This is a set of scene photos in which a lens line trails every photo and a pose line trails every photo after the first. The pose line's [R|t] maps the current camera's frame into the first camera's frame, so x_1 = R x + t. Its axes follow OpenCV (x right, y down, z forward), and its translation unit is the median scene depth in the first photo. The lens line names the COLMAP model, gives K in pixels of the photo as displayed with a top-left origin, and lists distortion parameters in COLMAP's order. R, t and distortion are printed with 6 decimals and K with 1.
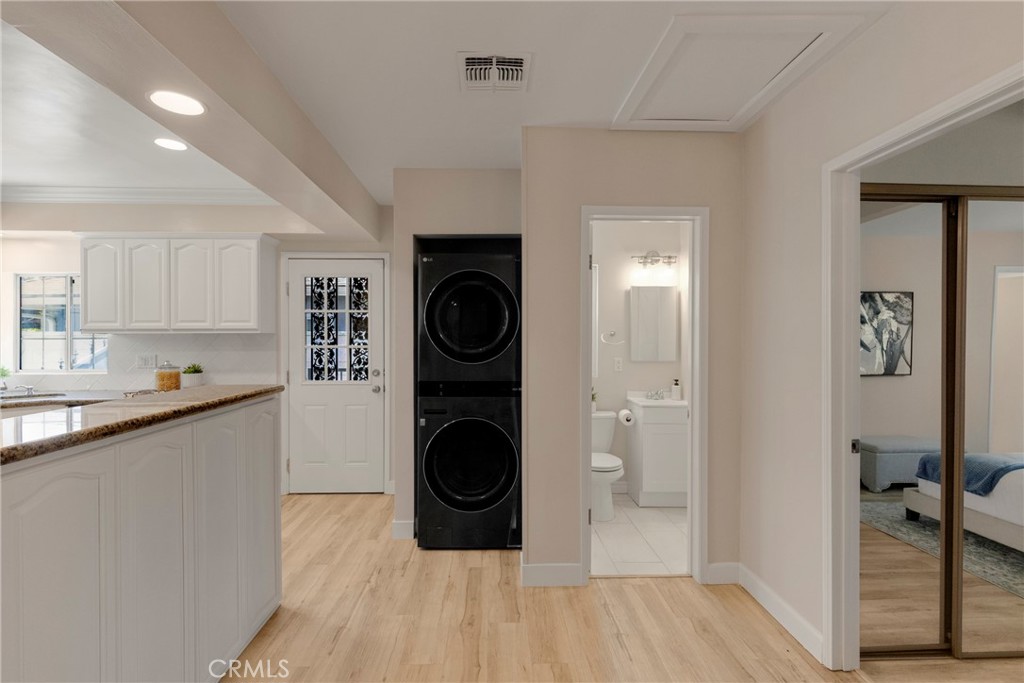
lens RADIAL K [[475.6, 0, 512.0], [0, 475.6, 341.5], [0, 0, 1]] dist [-0.000673, -0.000066]
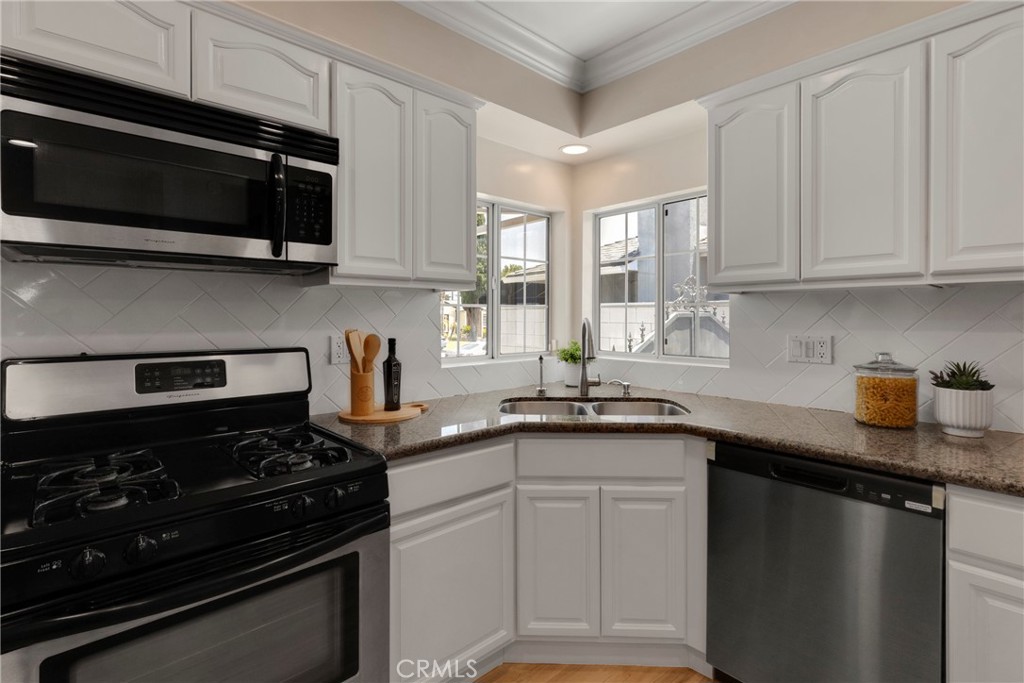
lens RADIAL K [[481.3, 0, 509.8], [0, 481.3, 320.0], [0, 0, 1]] dist [-0.000496, -0.000068]
pose [[0.641243, 0.007795, -0.767299, -0.617054], [-0.004622, 0.999970, 0.006295, 0.011143], [0.767324, -0.000490, 0.641259, 0.476728]]
